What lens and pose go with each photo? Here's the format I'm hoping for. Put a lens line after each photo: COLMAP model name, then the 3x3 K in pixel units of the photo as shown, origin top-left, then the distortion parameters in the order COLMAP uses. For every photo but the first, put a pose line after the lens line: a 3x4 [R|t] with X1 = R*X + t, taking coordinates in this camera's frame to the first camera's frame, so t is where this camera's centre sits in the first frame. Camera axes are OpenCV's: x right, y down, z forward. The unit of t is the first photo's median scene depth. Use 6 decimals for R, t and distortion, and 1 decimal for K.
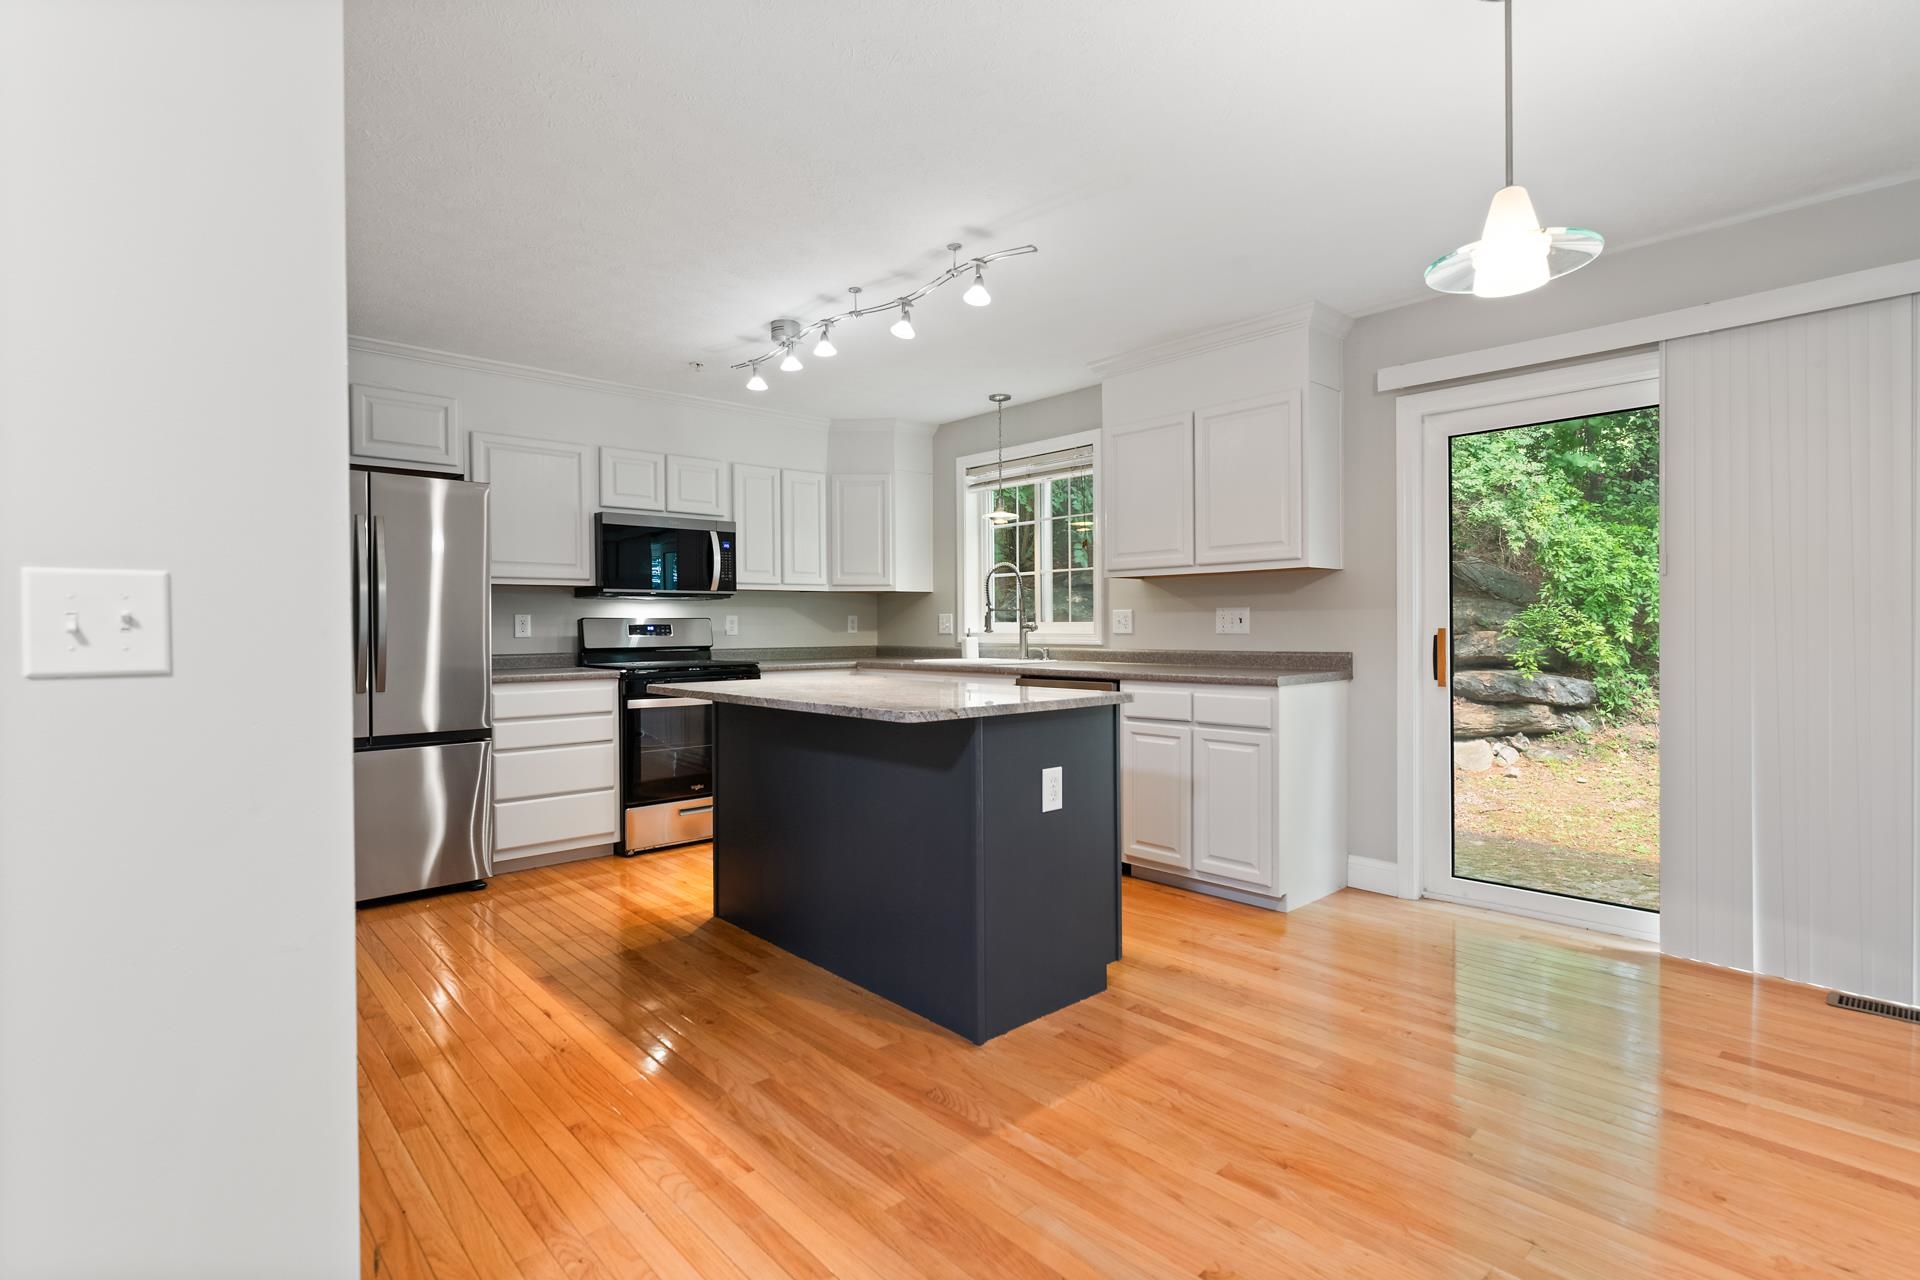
lens RADIAL K [[917.5, 0, 974.7], [0, 917.5, 633.1], [0, 0, 1]] dist [-0.002437, -0.001064]
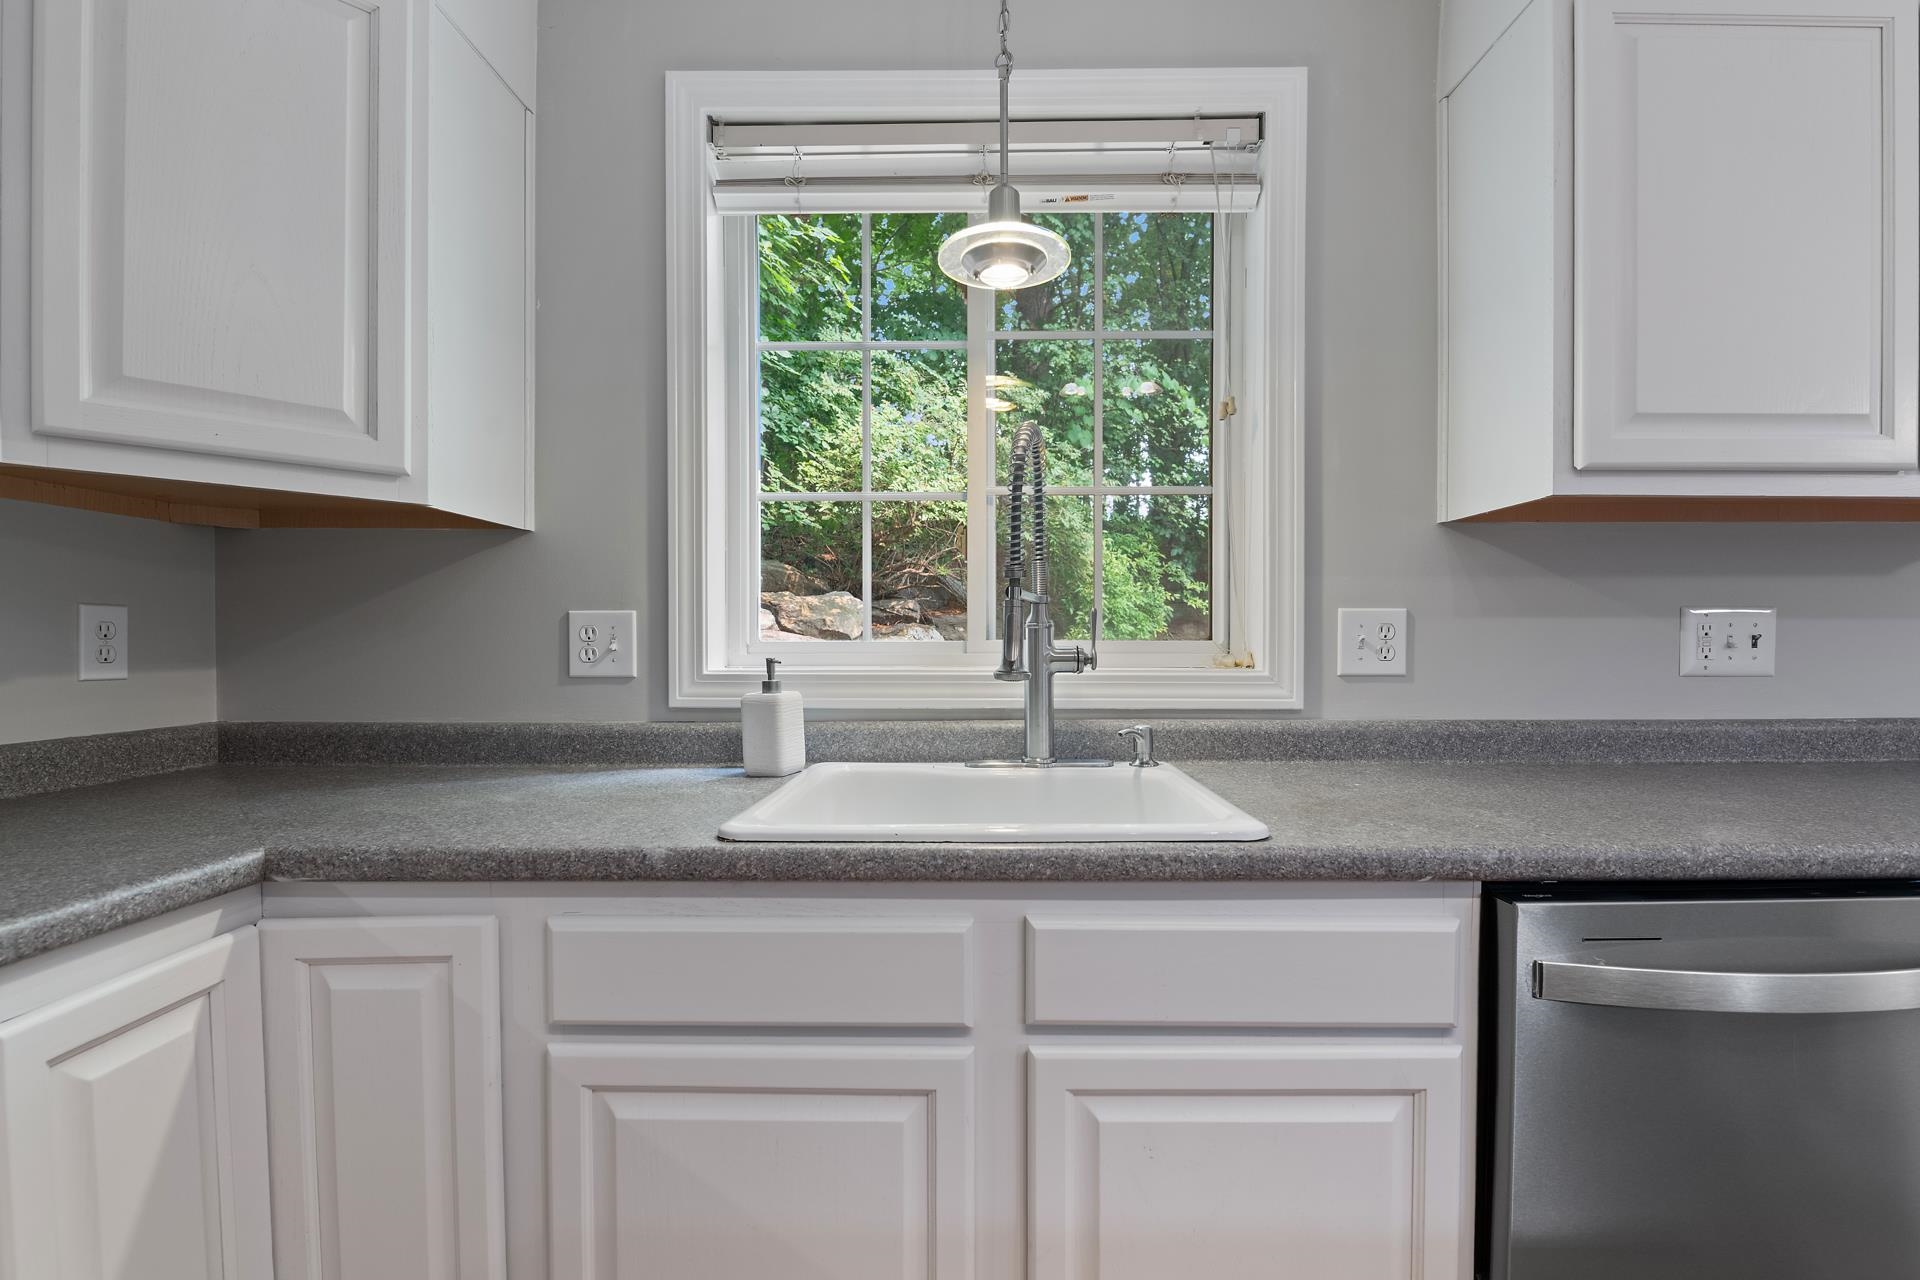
lens RADIAL K [[836.8, 0, 957.9], [0, 836.8, 648.1], [0, 0, 1]] dist [-0.011235, -0.001138]
pose [[0.689848, 0.000270, 0.723954, -0.164935], [0.002415, 0.999994, -0.002674, -0.008952], [-0.723950, 0.003592, 0.689843, 0.843945]]
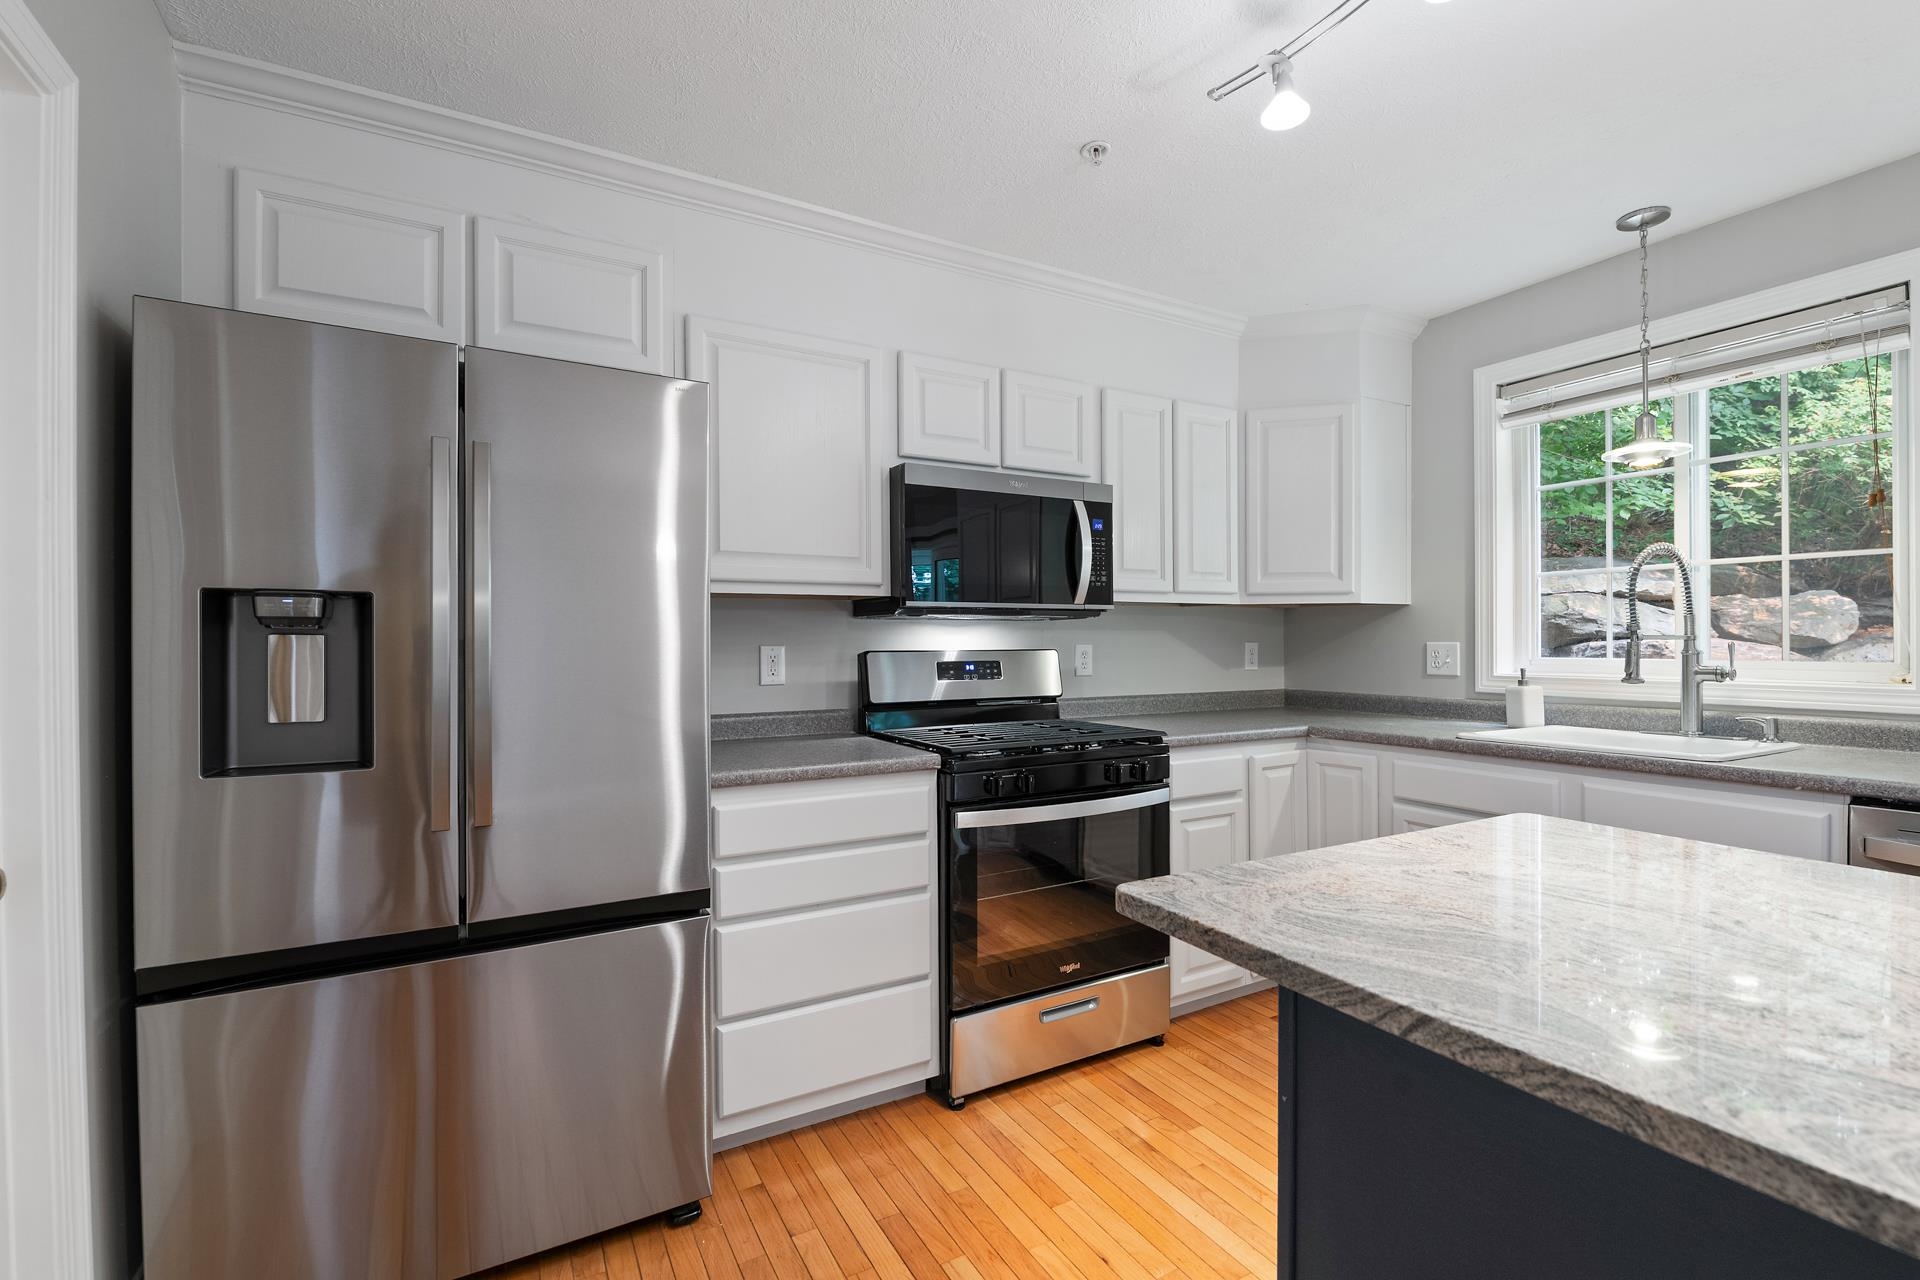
lens RADIAL K [[847.1, 0, 974.5], [0, 847.1, 643.6], [0, 0, 1]] dist [-0.010317, -0.000487]
pose [[0.973849, 0.002896, -0.227176, -0.228091], [-0.003857, 0.999985, -0.003787, -0.019076], [0.227162, 0.004565, 0.973846, 0.468995]]
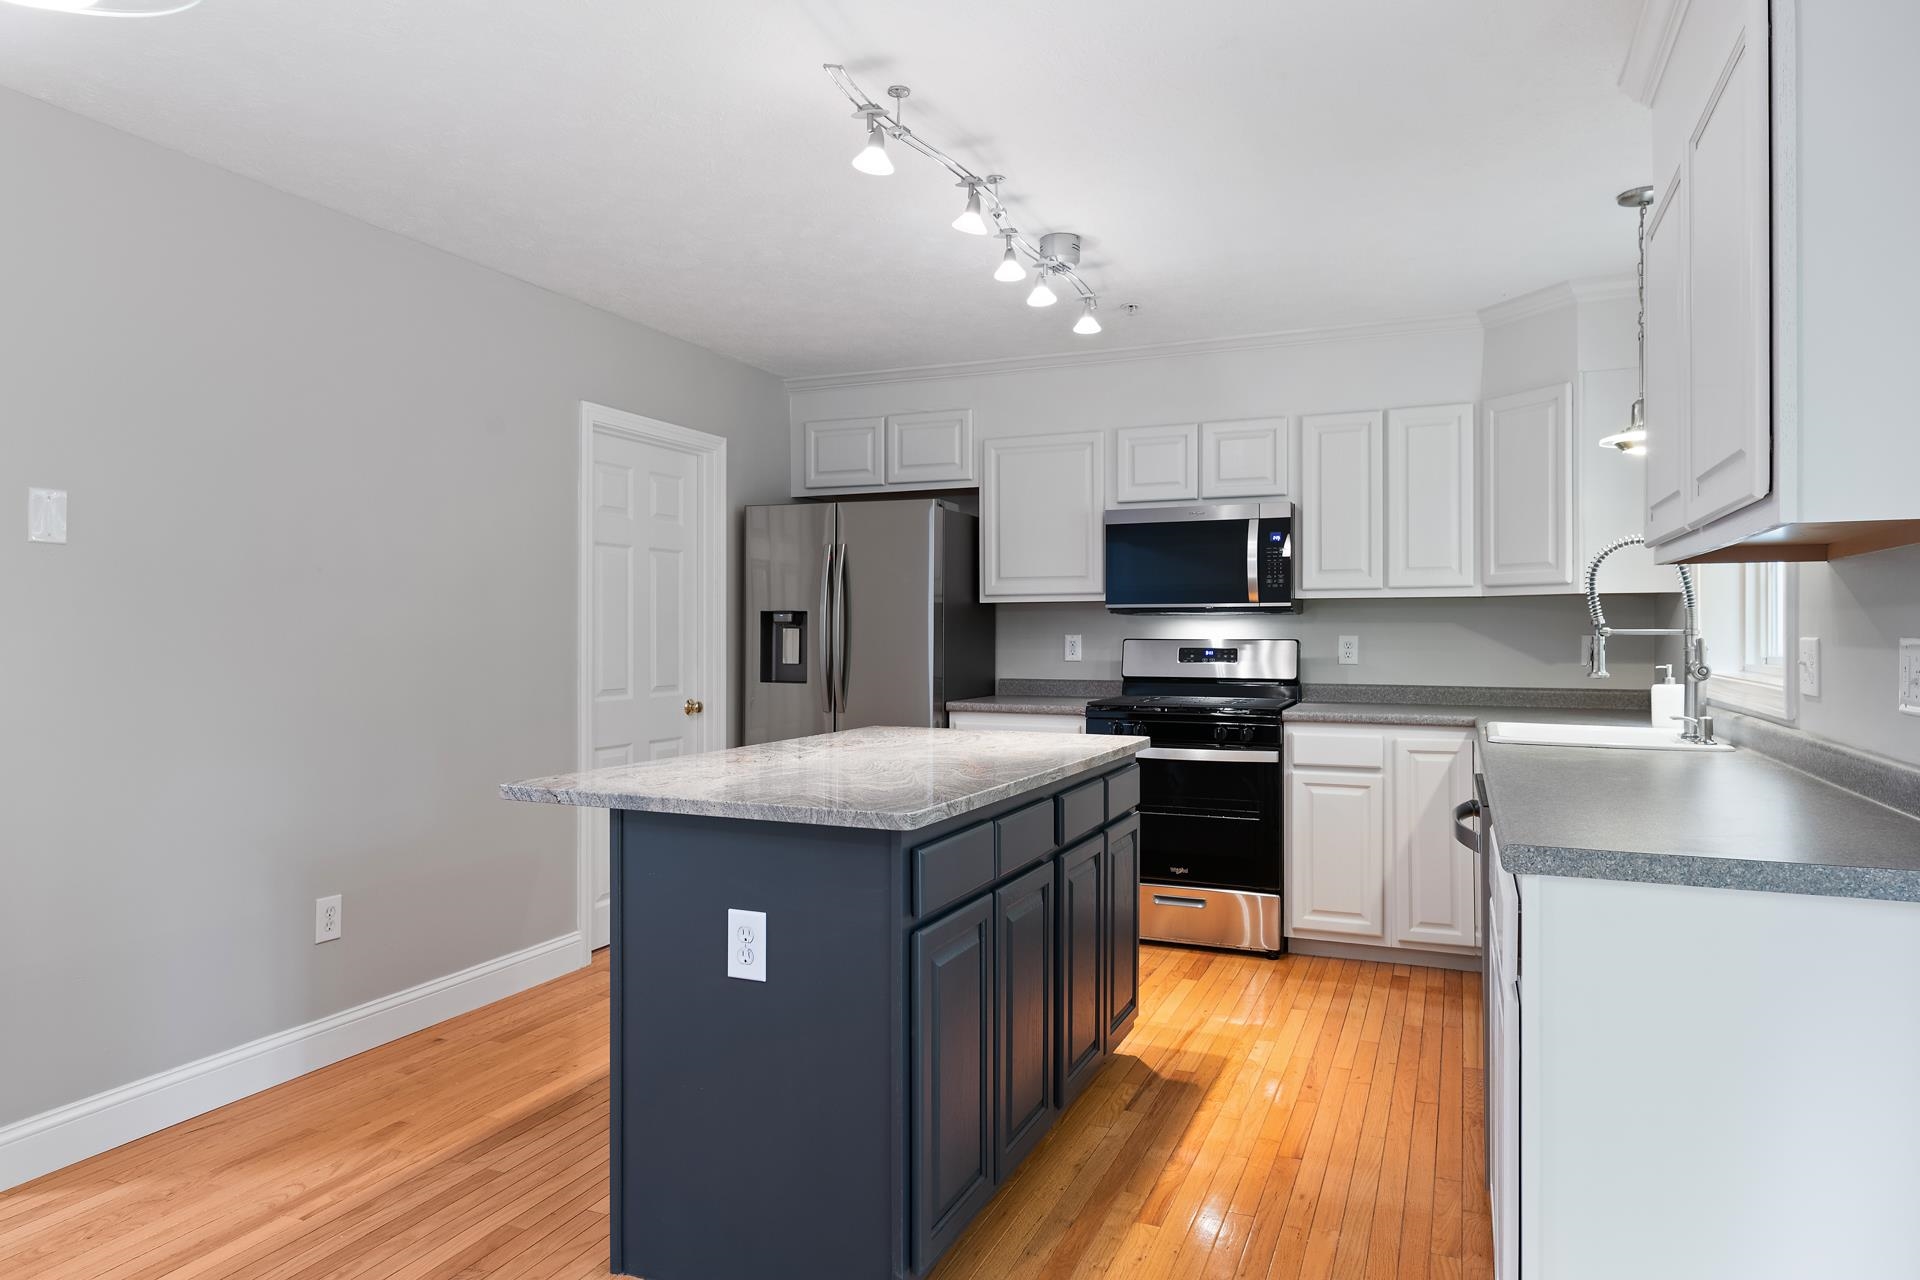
lens RADIAL K [[1162.5, 0, 960.0], [0, 1162.5, 640.0], [0, 0, 1]] dist [0.017256, 0.000424]
pose [[0.401312, 0.013626, -0.915840, 0.453370], [-0.010359, 0.999893, 0.010338, -0.024242], [0.915883, 0.005338, 0.401410, 0.428820]]
